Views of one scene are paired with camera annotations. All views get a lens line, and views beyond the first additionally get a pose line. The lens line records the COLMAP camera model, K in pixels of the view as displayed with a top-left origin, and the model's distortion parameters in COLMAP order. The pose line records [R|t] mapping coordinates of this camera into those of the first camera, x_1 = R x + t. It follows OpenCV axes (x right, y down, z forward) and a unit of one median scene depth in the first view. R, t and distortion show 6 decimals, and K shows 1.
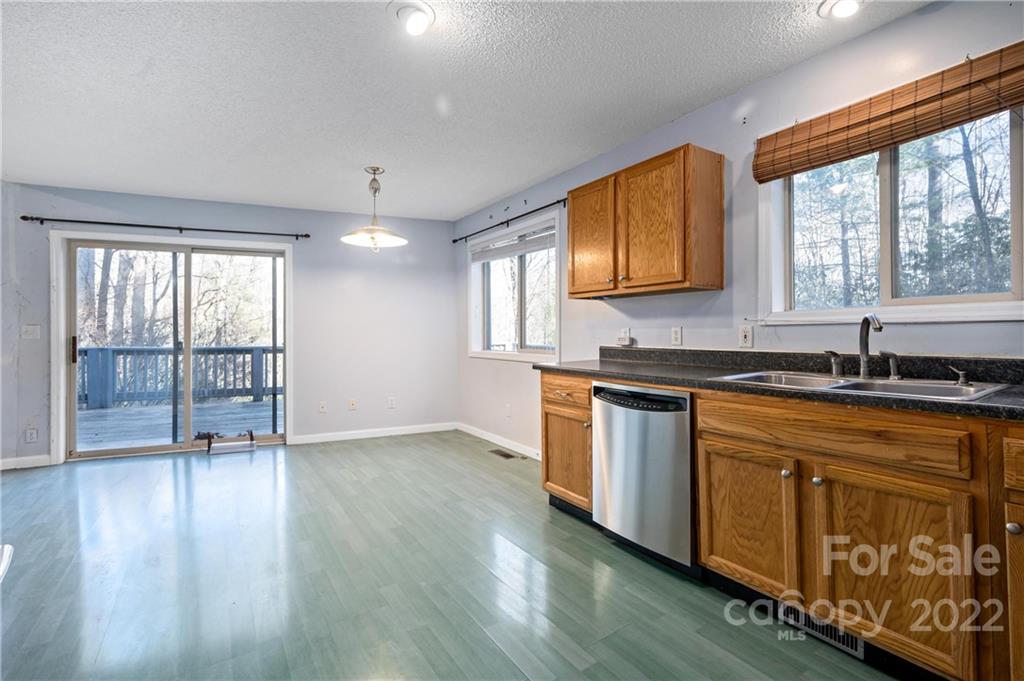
lens RADIAL K [[462.4, 0, 517.2], [0, 462.4, 330.6], [0, 0, 1]] dist [0.003116, -0.000070]
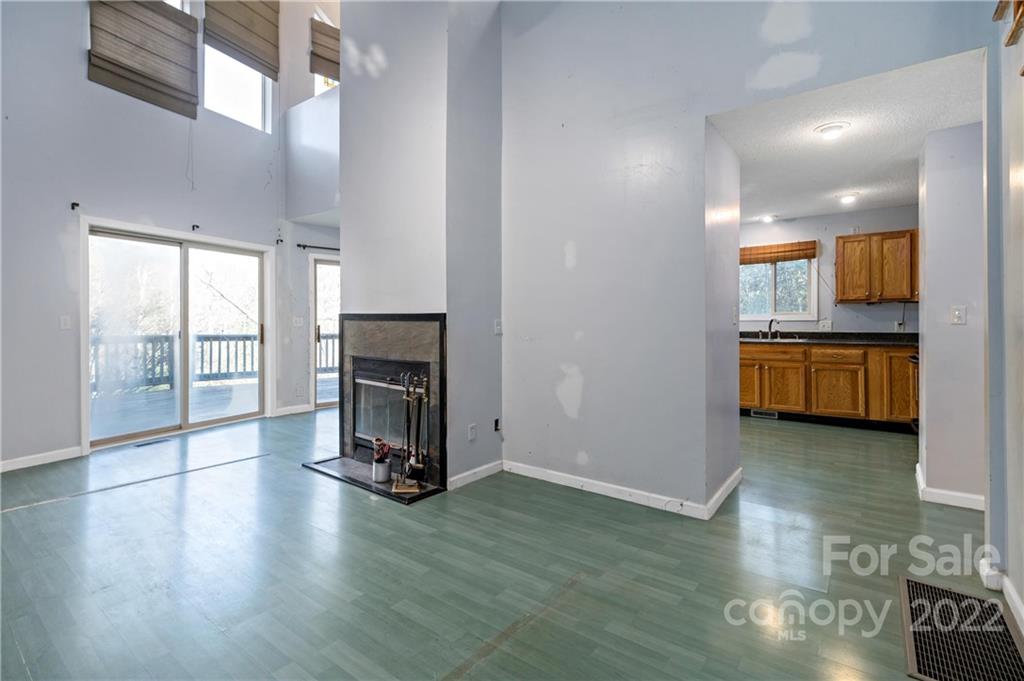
lens RADIAL K [[462.4, 0, 527.3], [0, 462.4, 322.6], [0, 0, 1]] dist [0.003116, -0.000070]
pose [[0.939680, 0.004033, 0.342031, -1.659301], [-0.005080, 0.999985, 0.002165, -0.003103], [-0.342017, -0.003772, 0.939686, -1.214070]]
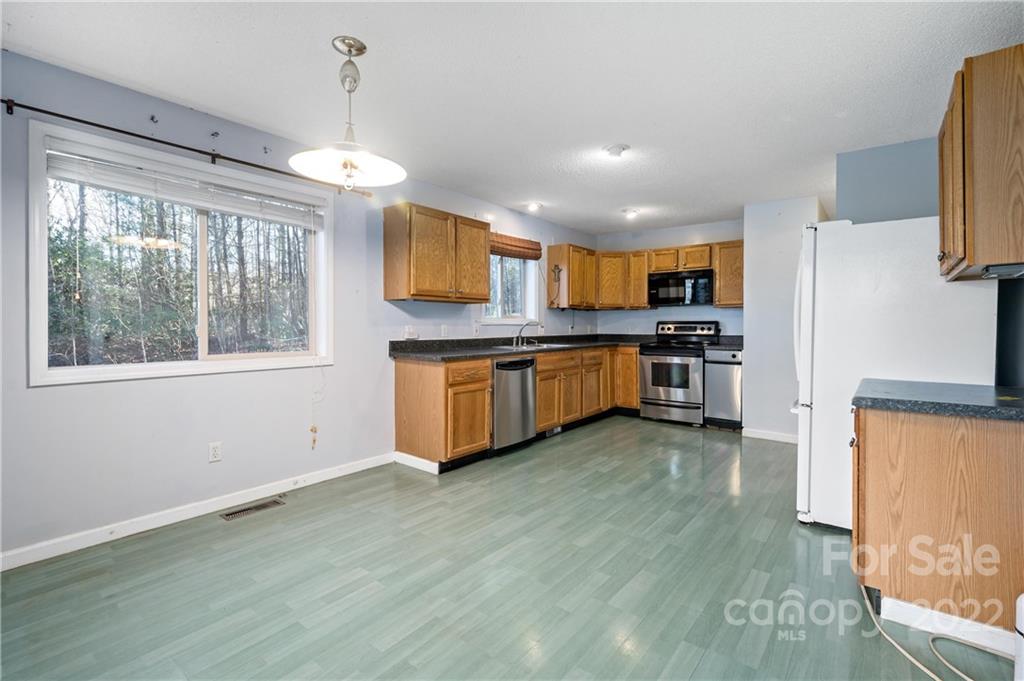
lens RADIAL K [[462.4, 0, 514.4], [0, 462.4, 335.3], [0, 0, 1]] dist [0.003116, -0.000070]
pose [[-0.311688, -0.012109, 0.950107, -1.611300], [0.002409, 0.999906, 0.013534, 0.008136], [-0.950181, 0.006507, -0.311630, 1.723264]]
